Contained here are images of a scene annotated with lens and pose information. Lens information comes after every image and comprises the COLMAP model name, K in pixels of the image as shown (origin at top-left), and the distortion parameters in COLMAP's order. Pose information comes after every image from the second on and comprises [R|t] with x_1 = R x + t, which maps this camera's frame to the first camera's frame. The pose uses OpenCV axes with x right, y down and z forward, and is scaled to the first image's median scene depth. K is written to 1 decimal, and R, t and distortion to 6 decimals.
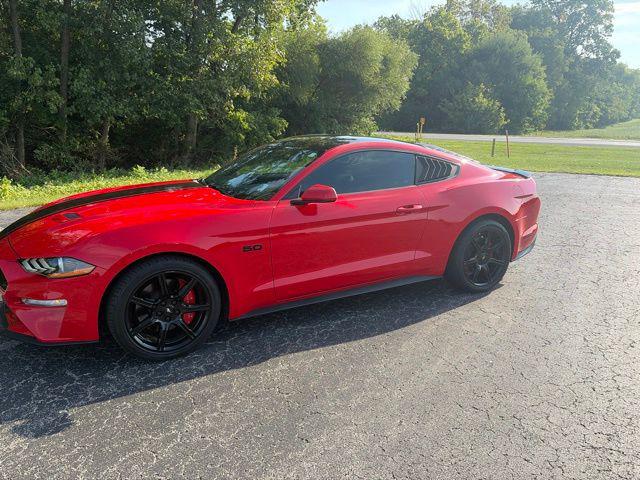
lens RADIAL K [[490.1, 0, 315.6], [0, 490.1, 234.4], [0, 0, 1]] dist [0.035896, -0.035446]
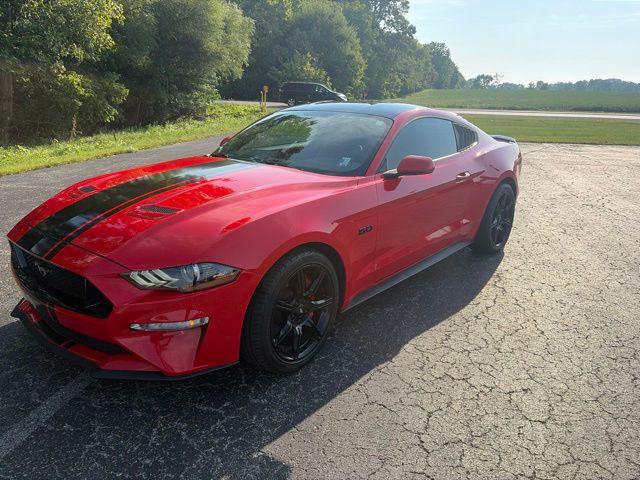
lens RADIAL K [[490.1, 0, 314.3], [0, 490.1, 239.2], [0, 0, 1]] dist [0.035896, -0.035446]
pose [[0.933466, -0.097191, 0.345247, -0.039599], [0.073155, 0.993943, 0.082011, -0.002590], [-0.351126, -0.051298, 0.934922, 0.015097]]
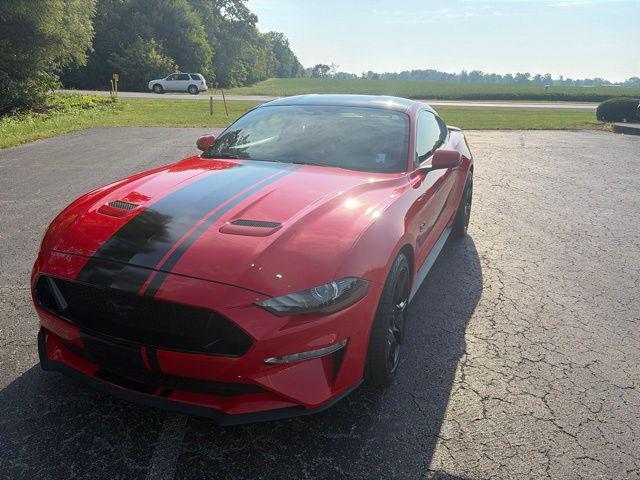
lens RADIAL K [[490.1, 0, 306.3], [0, 490.1, 239.0], [0, 0, 1]] dist [0.035896, -0.035446]
pose [[0.788114, -0.182097, 0.587978, -0.060980], [0.129058, 0.982891, 0.131414, -0.006827], [-0.601848, -0.027685, 0.798131, 0.031099]]
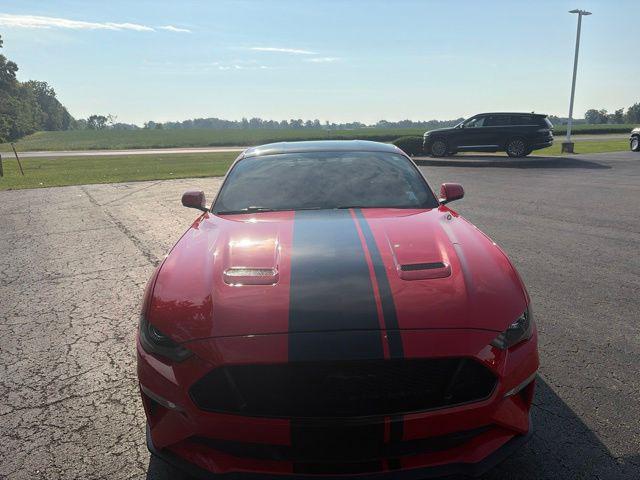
lens RADIAL K [[490.1, 0, 321.4], [0, 490.1, 244.2], [0, 0, 1]] dist [0.035896, -0.035446]
pose [[0.436200, -0.221259, 0.872224, -0.083764], [0.227465, 0.964932, 0.131021, -0.014149], [-0.870626, 0.141249, 0.471232, 0.060786]]
